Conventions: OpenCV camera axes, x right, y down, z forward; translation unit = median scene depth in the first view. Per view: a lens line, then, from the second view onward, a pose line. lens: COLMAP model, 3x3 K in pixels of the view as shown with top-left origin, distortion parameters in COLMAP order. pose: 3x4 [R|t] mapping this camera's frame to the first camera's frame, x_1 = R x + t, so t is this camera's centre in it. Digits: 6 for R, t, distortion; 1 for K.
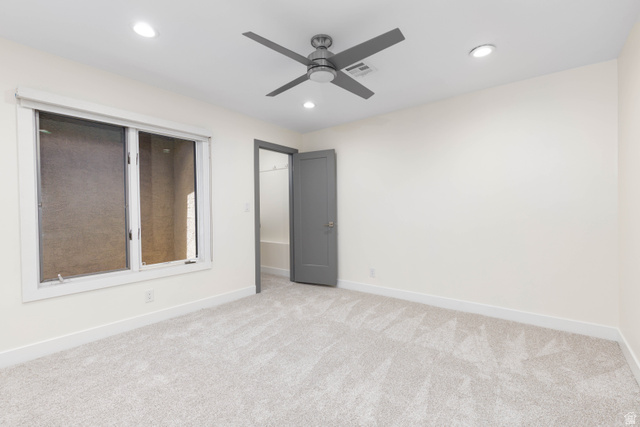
lens RADIAL K [[286.7, 0, 319.0], [0, 286.7, 214.8], [0, 0, 1]] dist [0.001101, 0.000209]
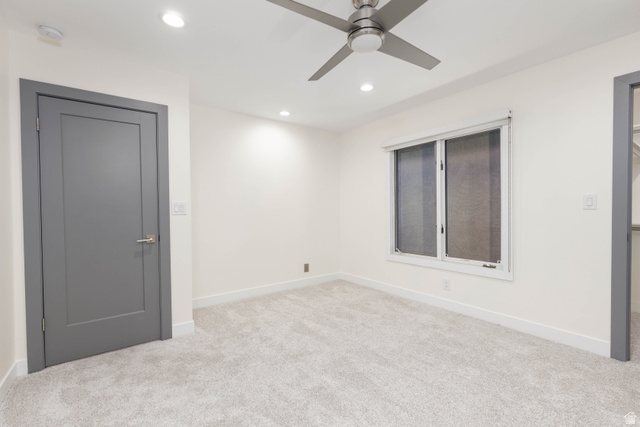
lens RADIAL K [[286.7, 0, 318.6], [0, 286.7, 212.6], [0, 0, 1]] dist [0.001101, 0.000209]
pose [[-0.264961, 0.011413, -0.964192, 0.625181], [-0.006424, 0.999887, 0.013601, -0.012503], [0.964238, 0.009797, -0.264858, 0.814708]]
